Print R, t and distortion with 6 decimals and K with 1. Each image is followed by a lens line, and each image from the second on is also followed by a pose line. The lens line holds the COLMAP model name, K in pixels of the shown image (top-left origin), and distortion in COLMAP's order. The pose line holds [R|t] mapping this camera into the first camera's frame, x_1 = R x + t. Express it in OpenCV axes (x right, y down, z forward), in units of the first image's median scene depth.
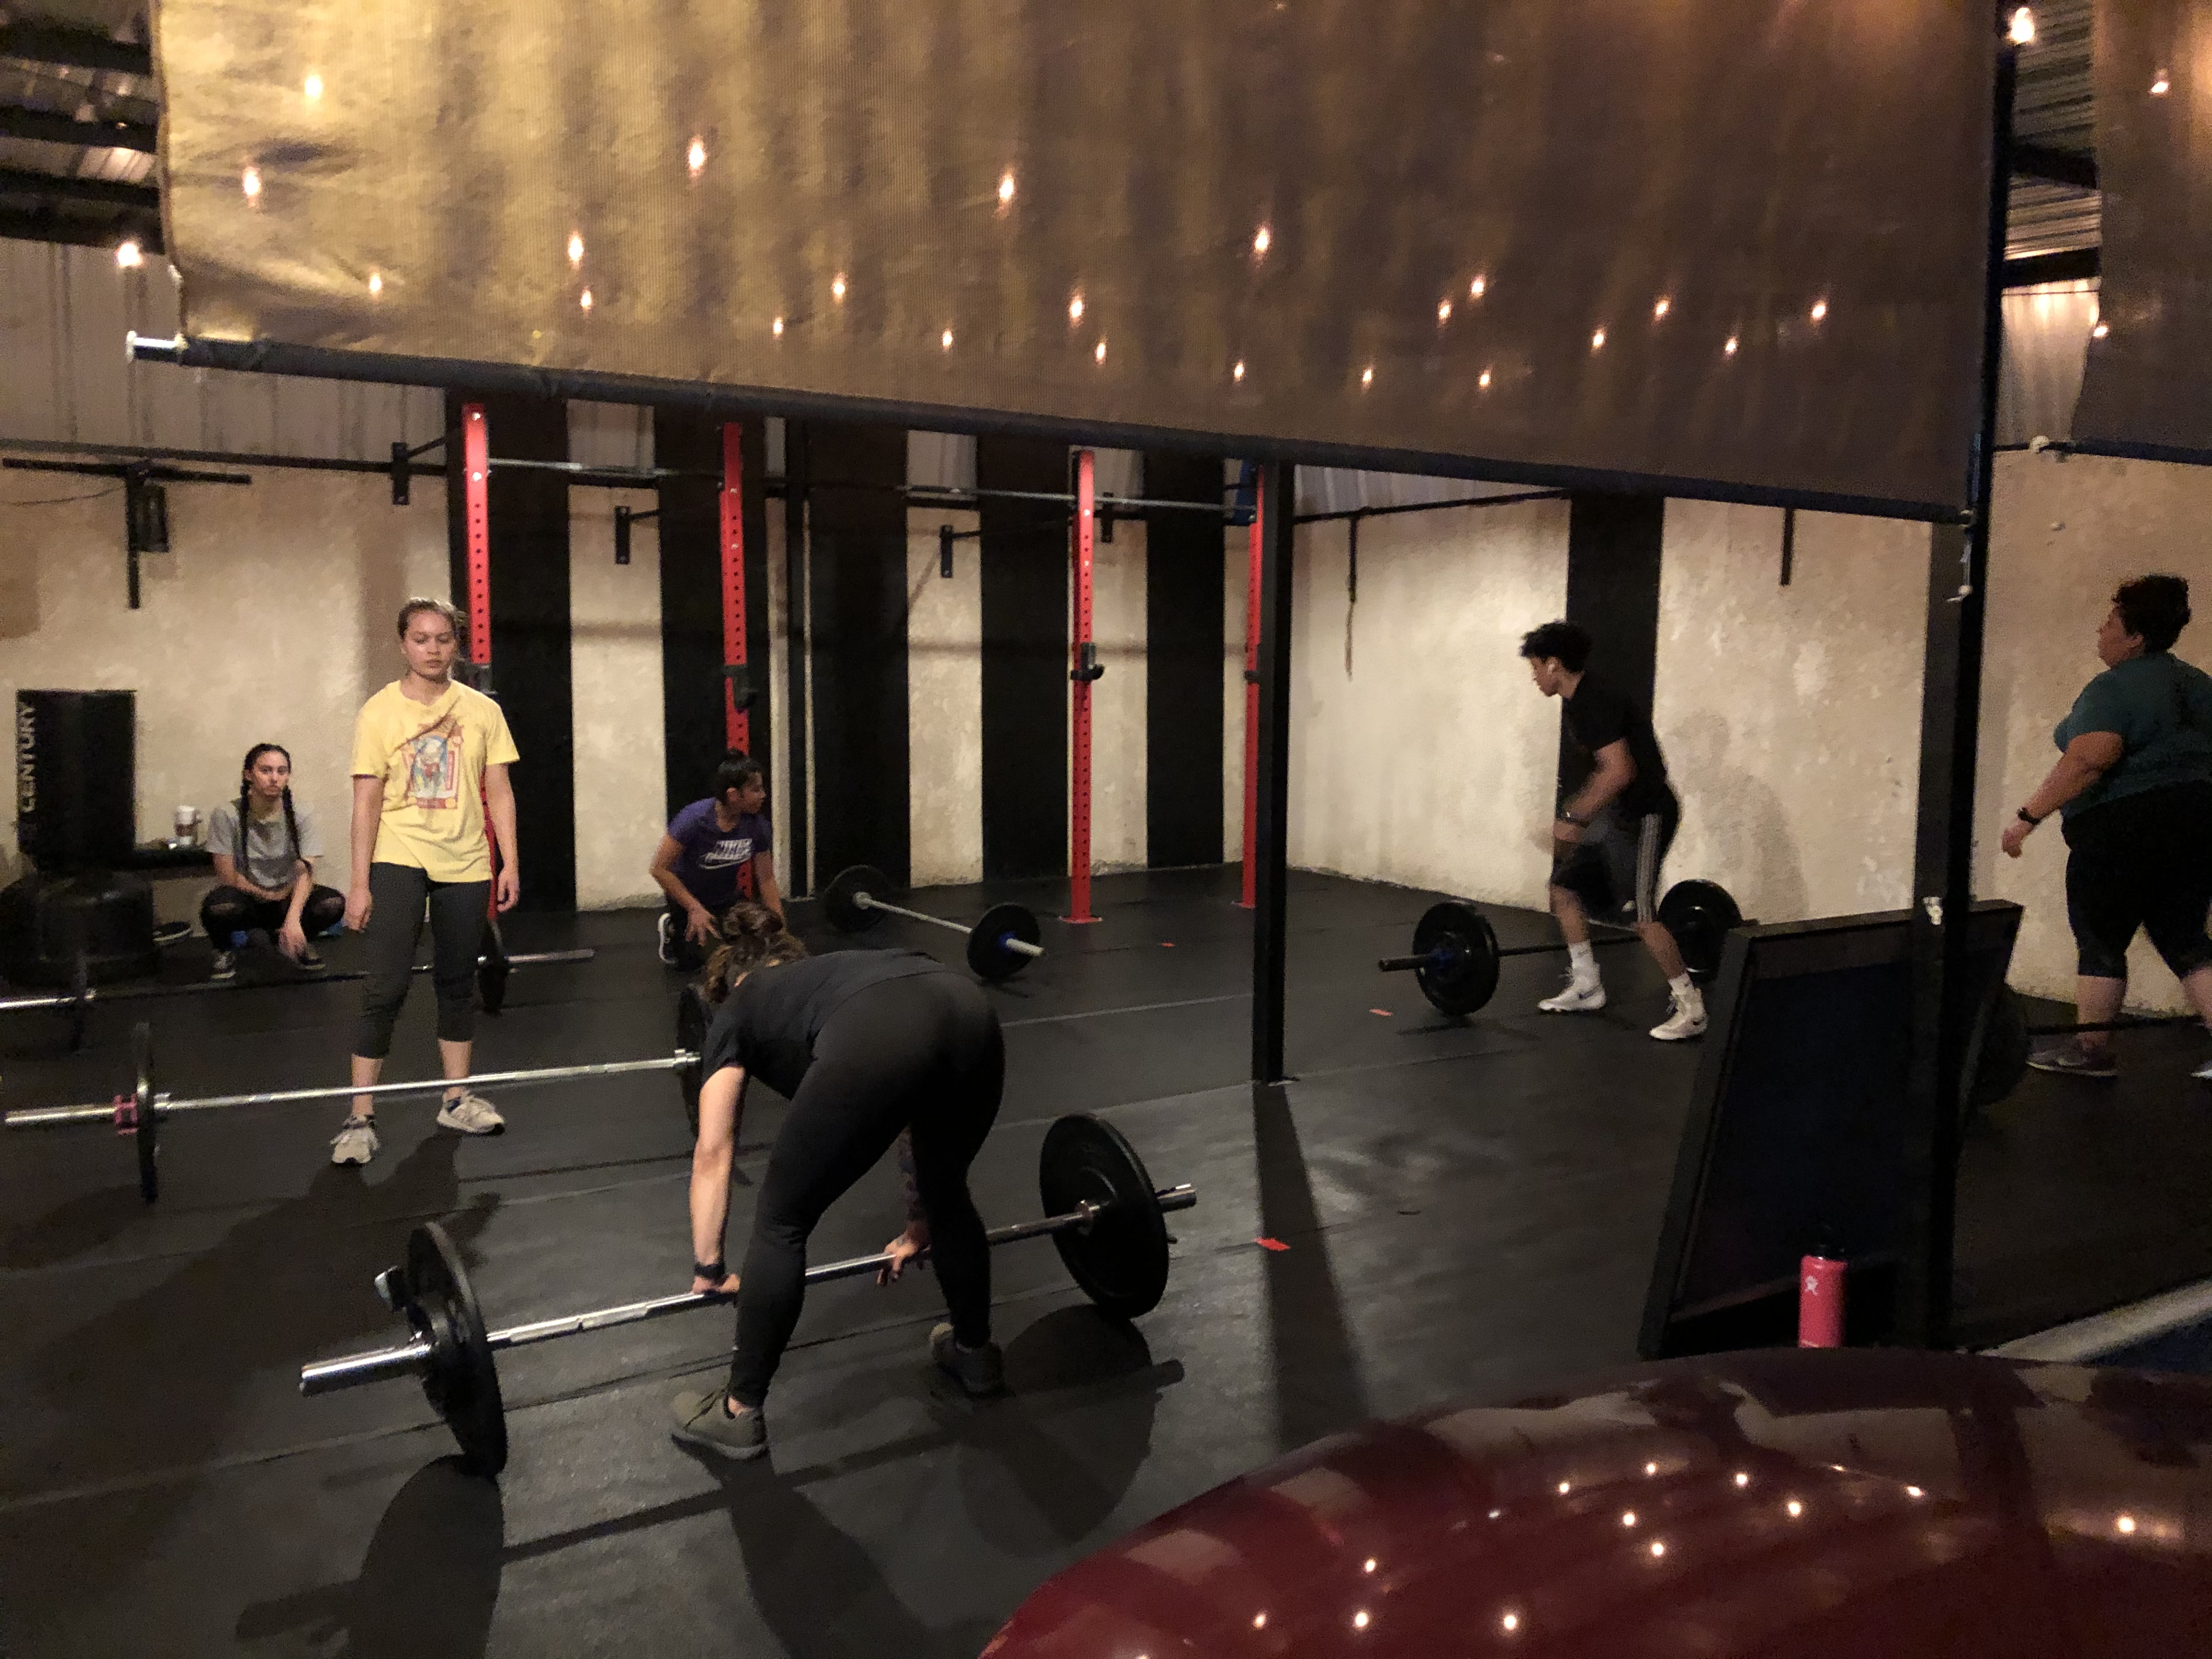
lens RADIAL K [[1812.4, 0, 1101.3], [0, 1812.4, 830.4], [0, 0, 1]] dist [0.016257, -0.001680]
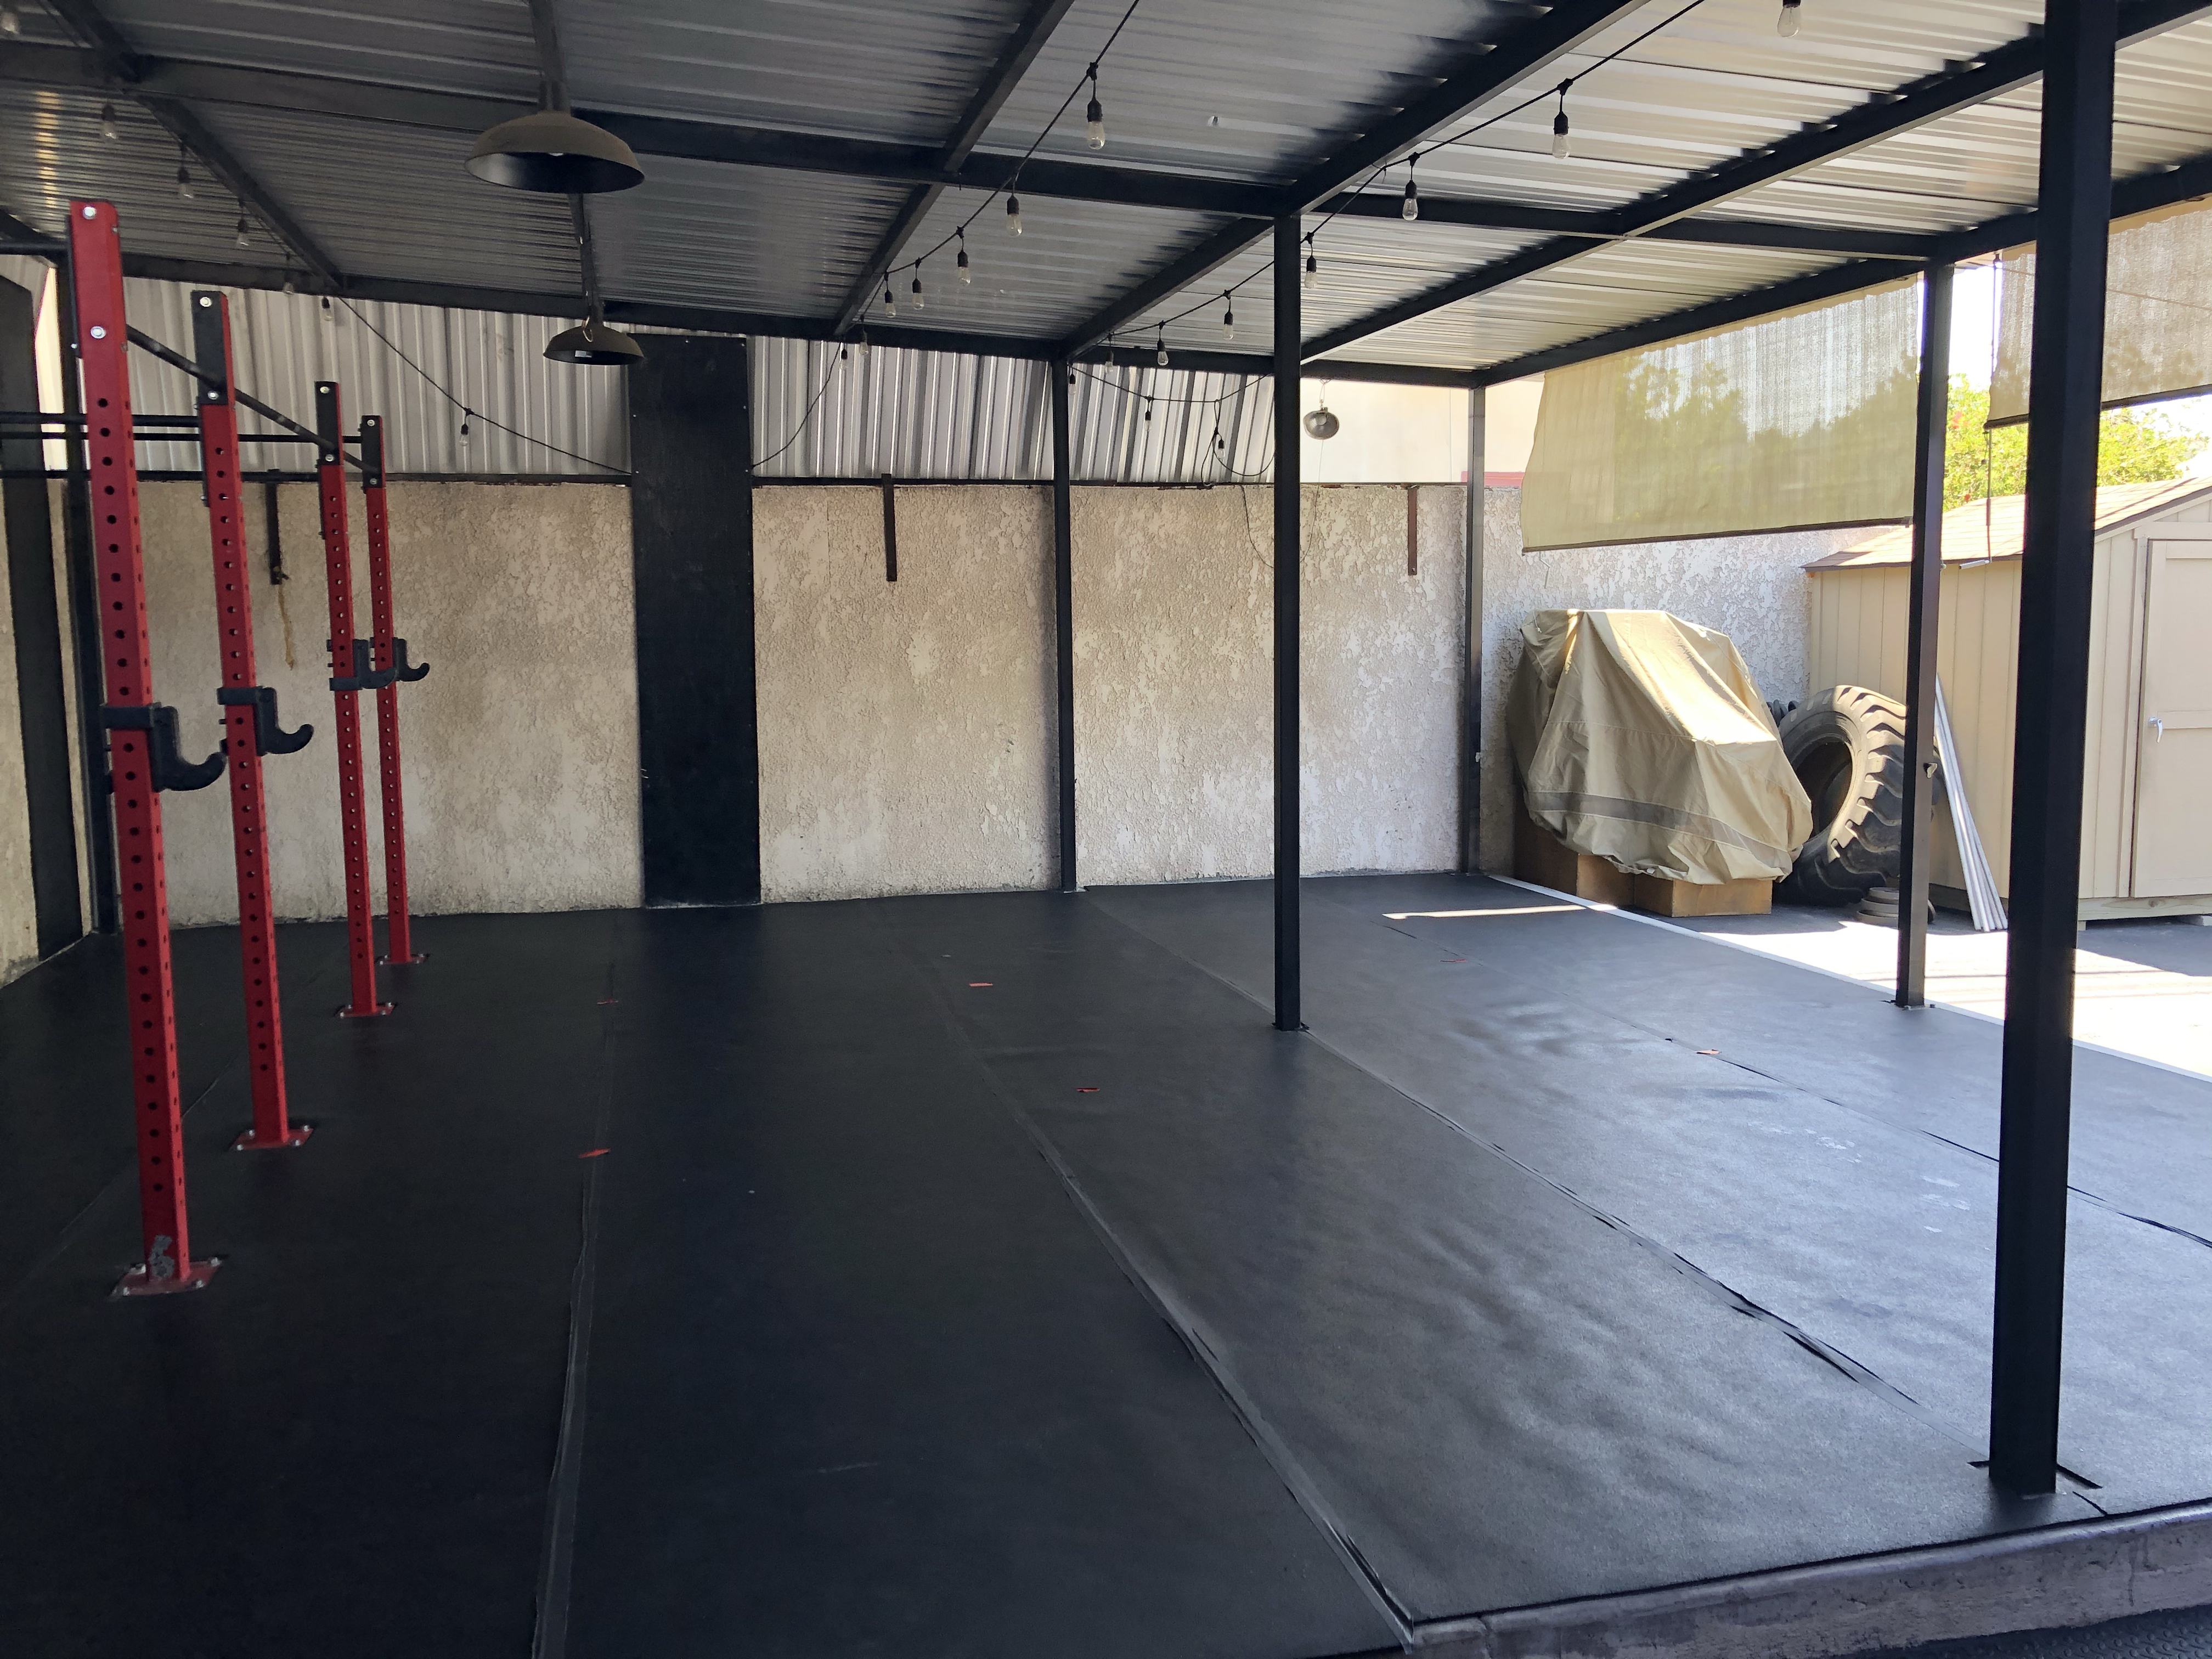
lens RADIAL K [[1806.1, 0, 1092.4], [0, 1806.1, 837.5], [0, 0, 1]] dist [0.117141, -0.003566]
pose [[0.307515, -0.106999, 0.945508, -0.671467], [0.108879, 0.991088, 0.076745, -0.045787], [-0.945294, 0.079346, 0.316424, 0.502140]]
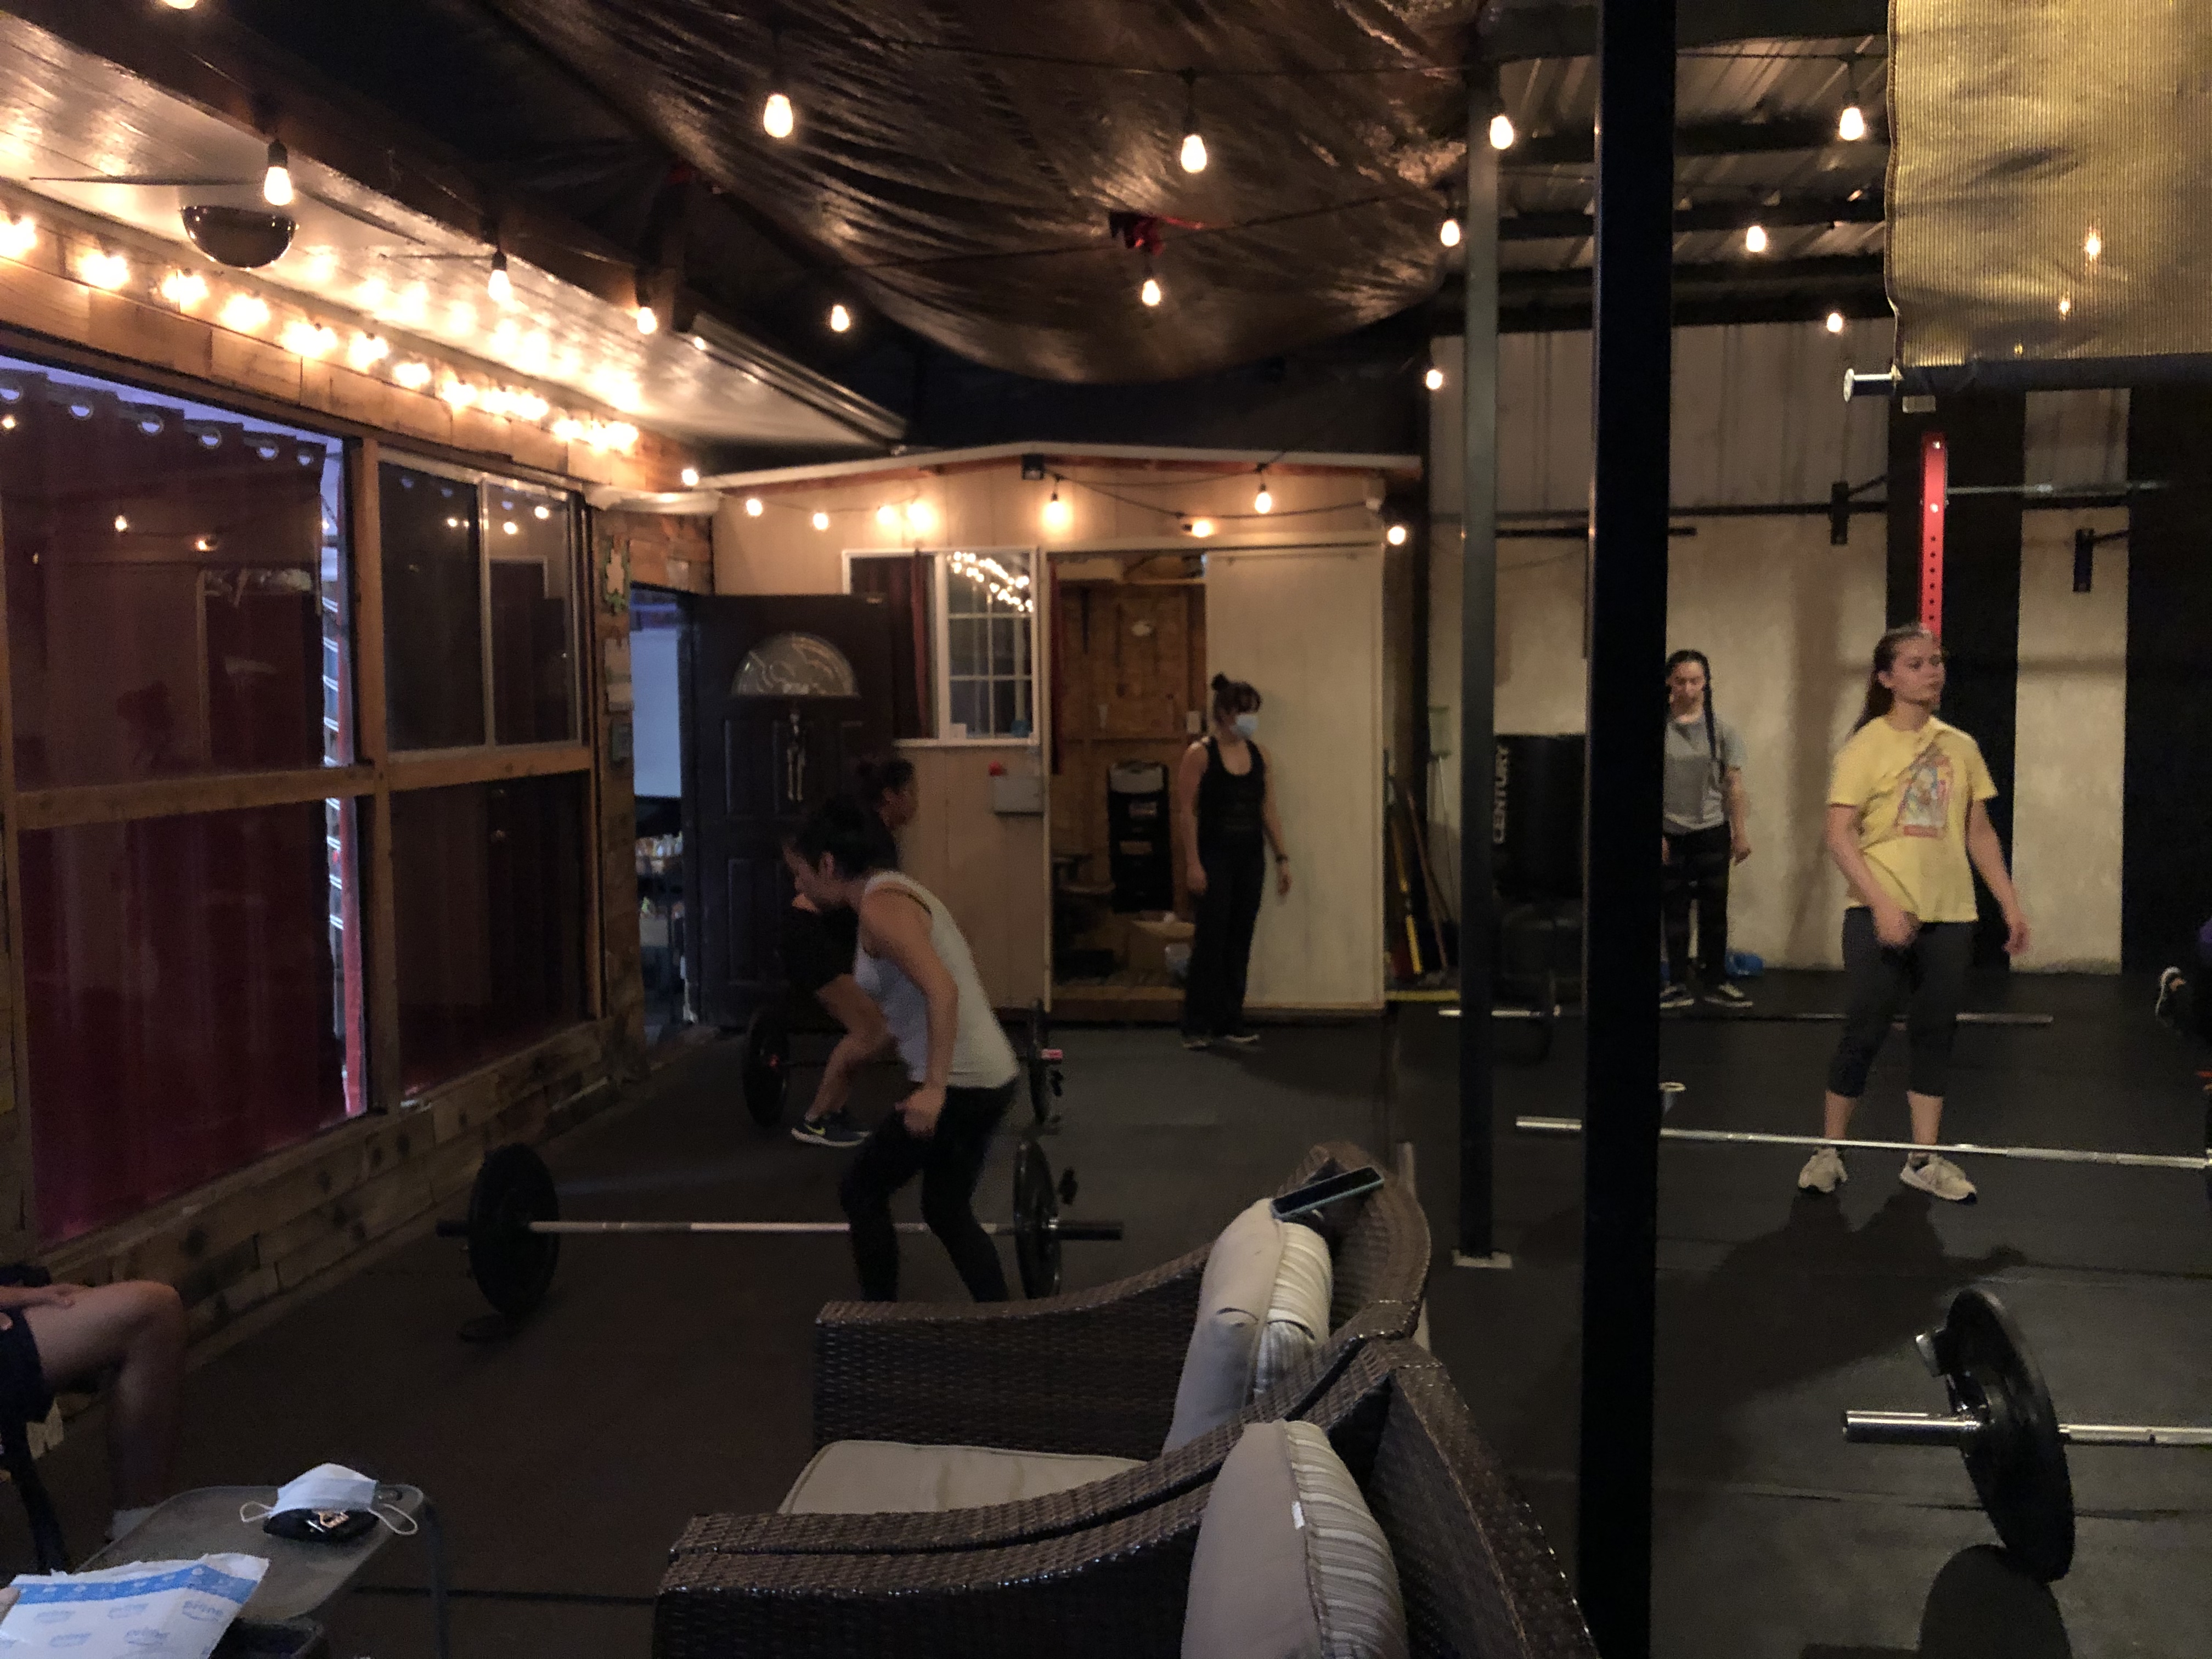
lens RADIAL K [[1805.0, 0, 1093.1], [0, 1805.0, 841.1], [0, 0, 1]] dist [0.047636, -0.095030]
pose [[0.753956, 0.035907, -0.655942, -0.038900], [-0.047651, 0.998864, -0.000092, 0.001282], [0.655194, 0.031326, 0.754811, -0.004504]]
